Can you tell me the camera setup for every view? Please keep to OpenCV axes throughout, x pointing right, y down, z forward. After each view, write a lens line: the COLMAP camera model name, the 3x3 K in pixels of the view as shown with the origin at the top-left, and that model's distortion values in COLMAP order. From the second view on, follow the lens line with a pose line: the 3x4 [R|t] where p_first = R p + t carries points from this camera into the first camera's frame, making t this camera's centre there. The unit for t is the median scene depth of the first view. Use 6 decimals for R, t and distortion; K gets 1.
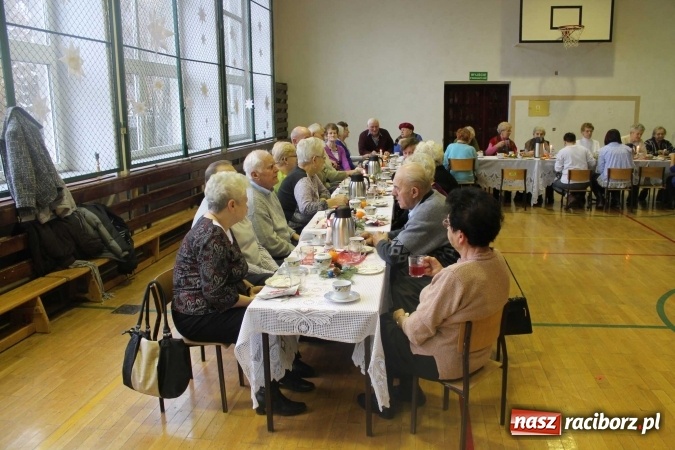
lens RADIAL K [[563.6, 0, 337.5], [0, 563.6, 225.0], [0, 0, 1]] dist [-0.145935, 0.121633]
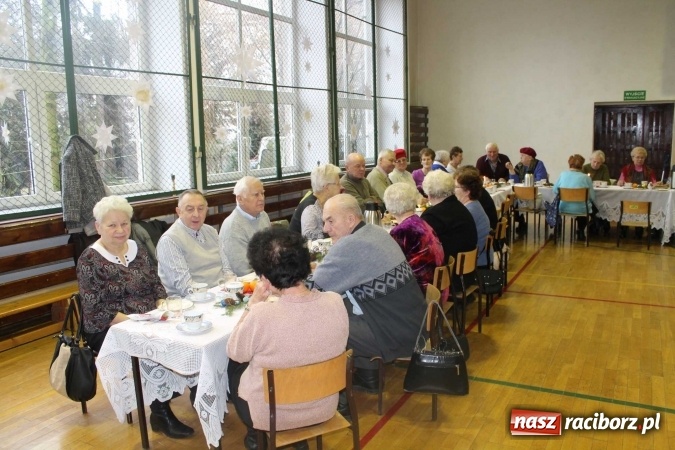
lens RADIAL K [[563.6, 0, 337.5], [0, 563.6, 225.0], [0, 0, 1]] dist [-0.145935, 0.121633]
pose [[0.938099, 0.046644, -0.343212, 0.173502], [-0.060040, 0.997789, -0.028503, -0.011944], [0.341124, 0.047345, 0.938825, 0.045149]]
